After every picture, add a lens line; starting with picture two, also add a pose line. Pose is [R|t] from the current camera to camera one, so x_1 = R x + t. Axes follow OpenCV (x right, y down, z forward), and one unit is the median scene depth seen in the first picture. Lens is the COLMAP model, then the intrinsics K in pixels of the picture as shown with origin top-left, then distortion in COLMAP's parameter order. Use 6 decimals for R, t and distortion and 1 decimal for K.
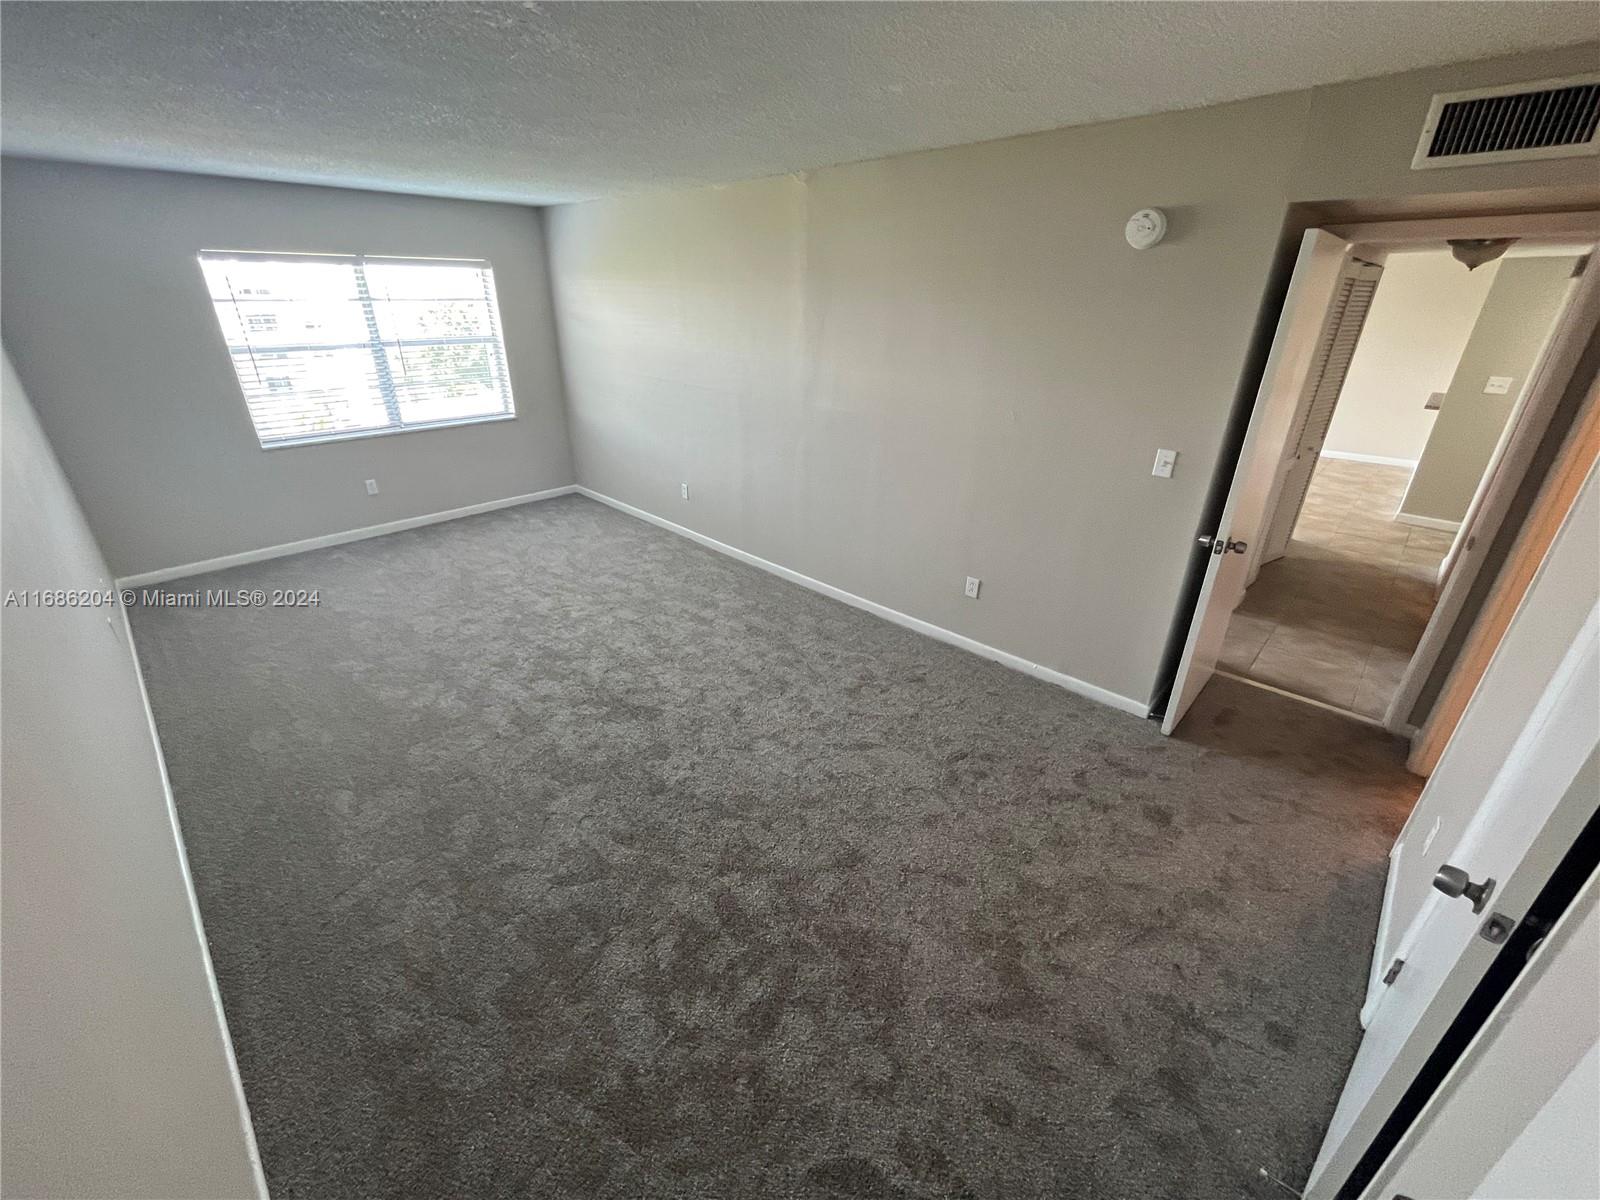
lens RADIAL K [[650.2, 0, 799.9], [0, 650.2, 596.8], [0, 0, 1]] dist [-0.001559, -0.000031]
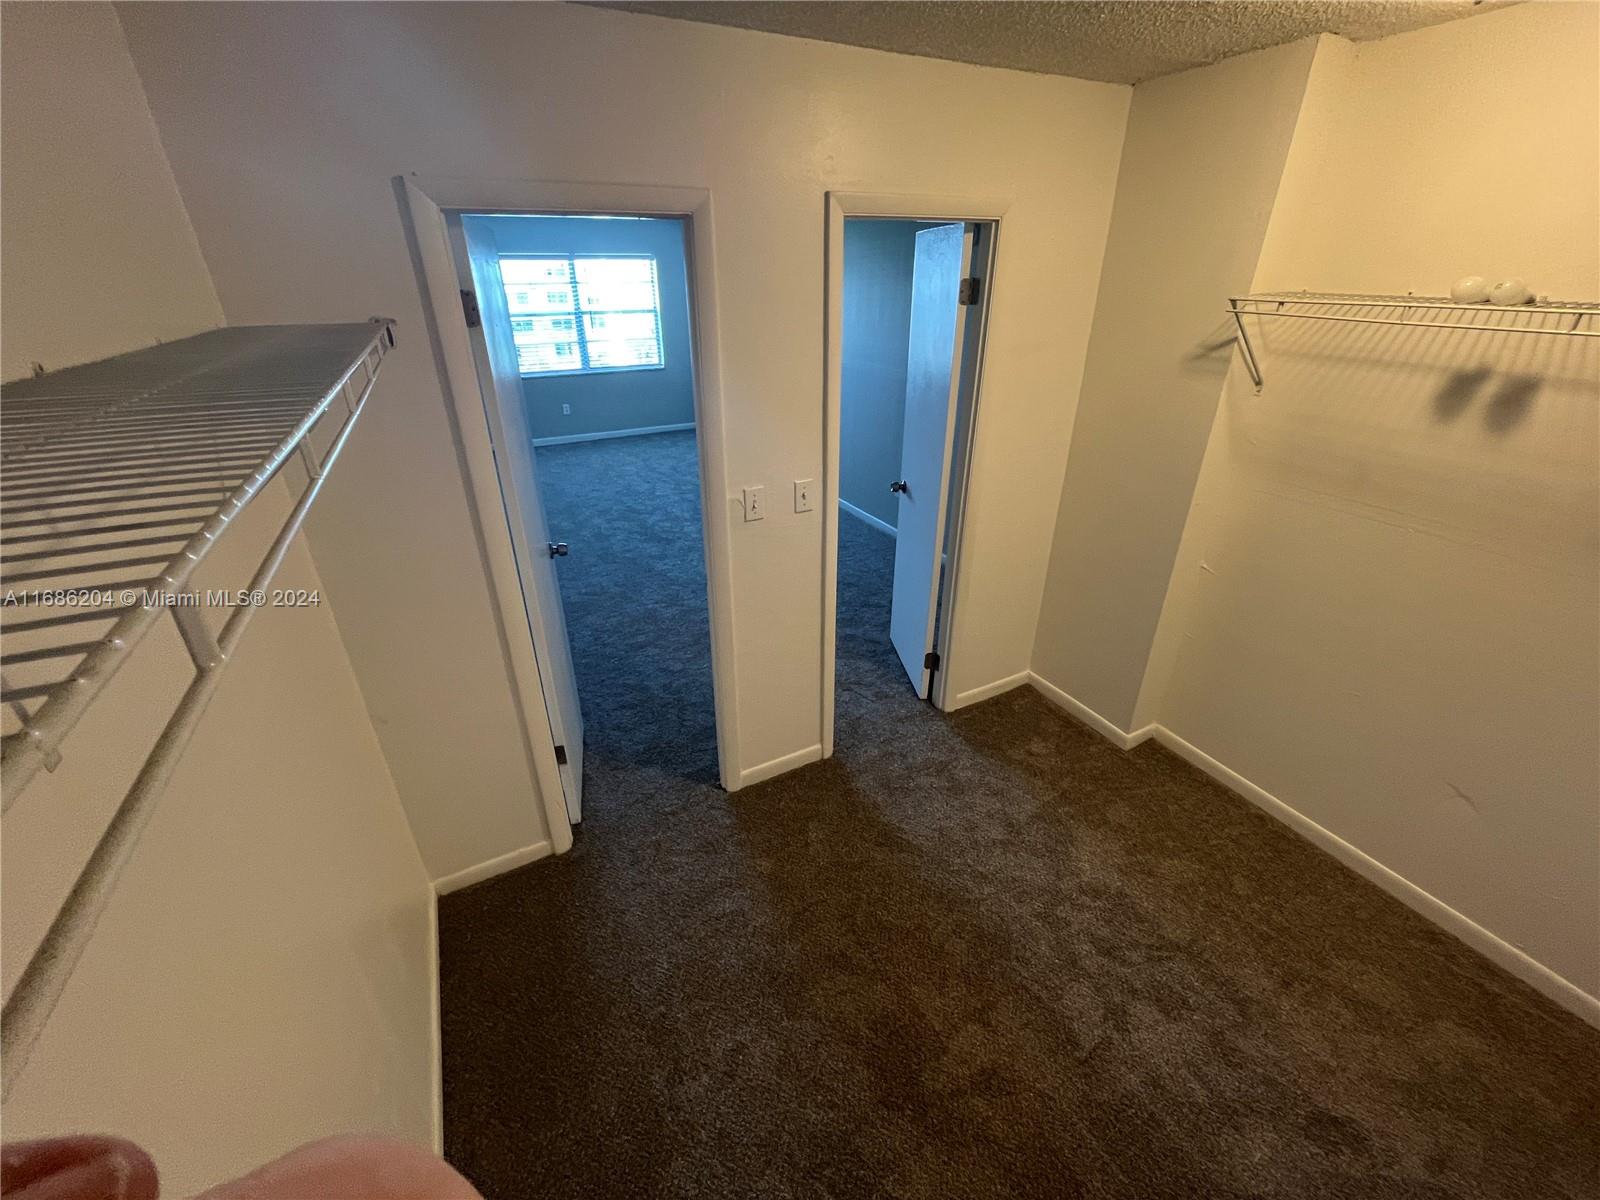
lens RADIAL K [[650.2, 0, 798.6], [0, 650.2, 599.4], [0, 0, 1]] dist [-0.001559, -0.000031]
pose [[0.944739, 0.138922, -0.296932, 0.401205], [-0.129947, 0.990267, 0.049856, 0.137828], [0.300968, -0.008516, 0.953596, -0.311994]]
